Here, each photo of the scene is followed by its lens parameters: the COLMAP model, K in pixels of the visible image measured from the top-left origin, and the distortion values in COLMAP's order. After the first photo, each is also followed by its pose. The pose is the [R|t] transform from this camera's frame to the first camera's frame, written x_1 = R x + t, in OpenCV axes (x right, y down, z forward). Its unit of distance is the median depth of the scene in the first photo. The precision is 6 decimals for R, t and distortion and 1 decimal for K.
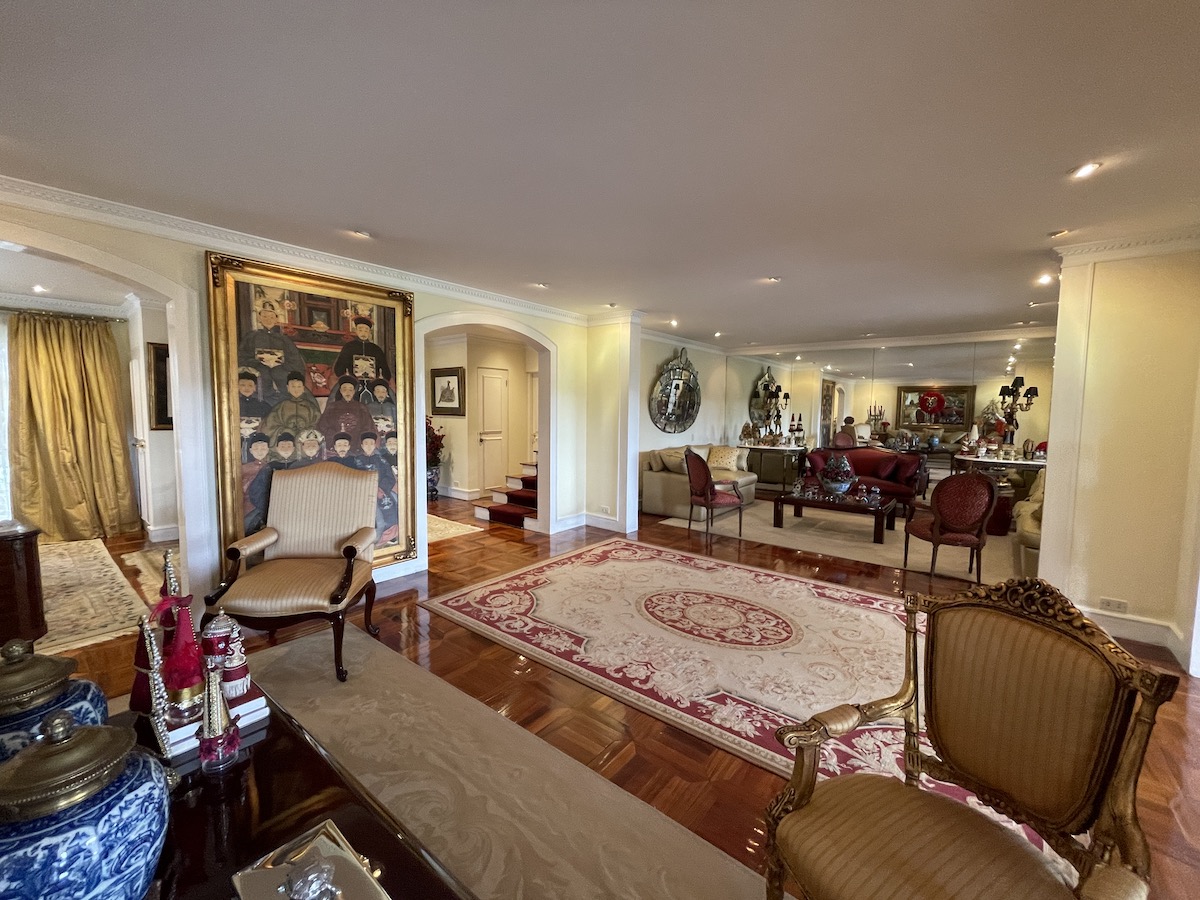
lens RADIAL K [[487.5, 0, 604.2], [0, 487.5, 444.3], [0, 0, 1]] dist [0.002731, -0.000421]
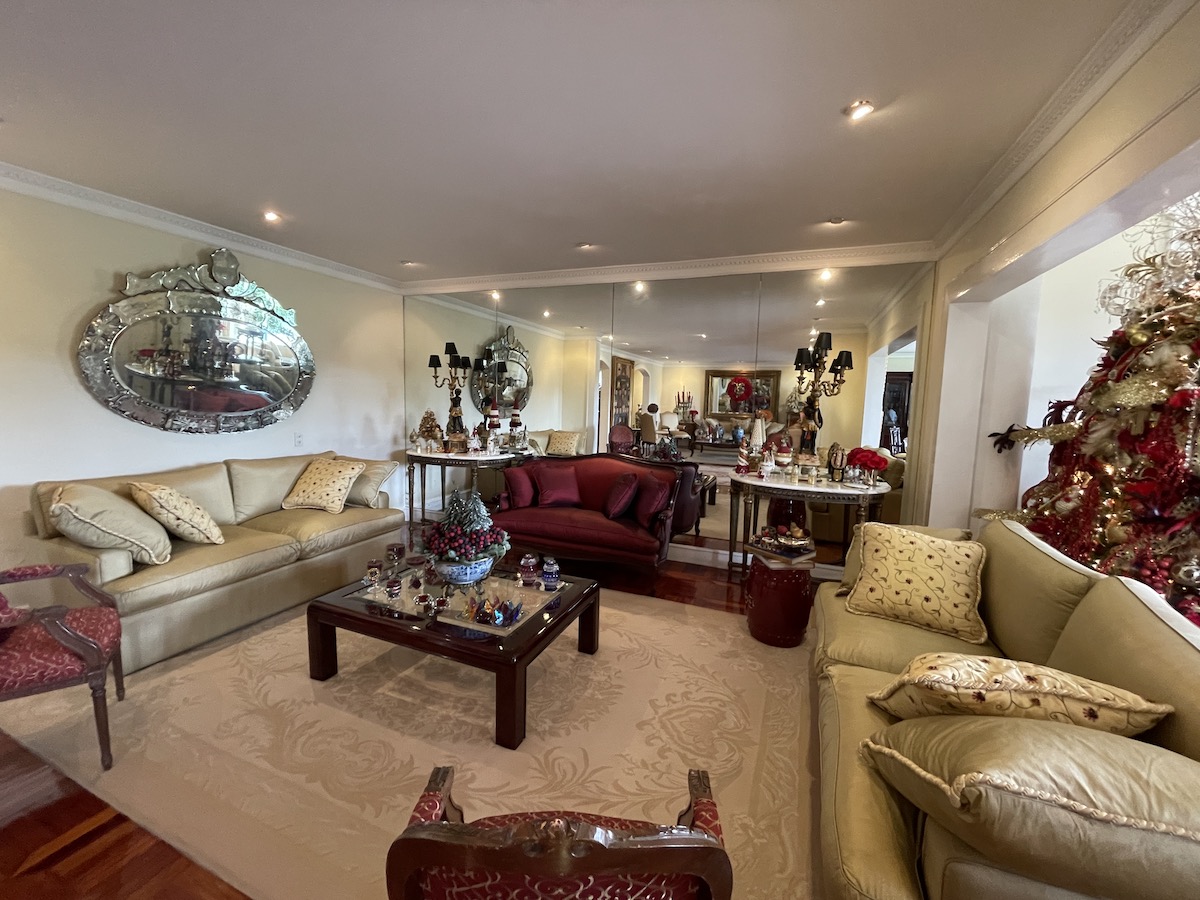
lens RADIAL K [[487.5, 0, 601.7], [0, 487.5, 446.0], [0, 0, 1]] dist [0.002731, -0.000421]
pose [[0.959533, -0.013937, 0.281253, 0.326286], [0.004955, 0.999456, 0.032621, -0.020983], [-0.281554, -0.029907, 0.959079, 0.389335]]
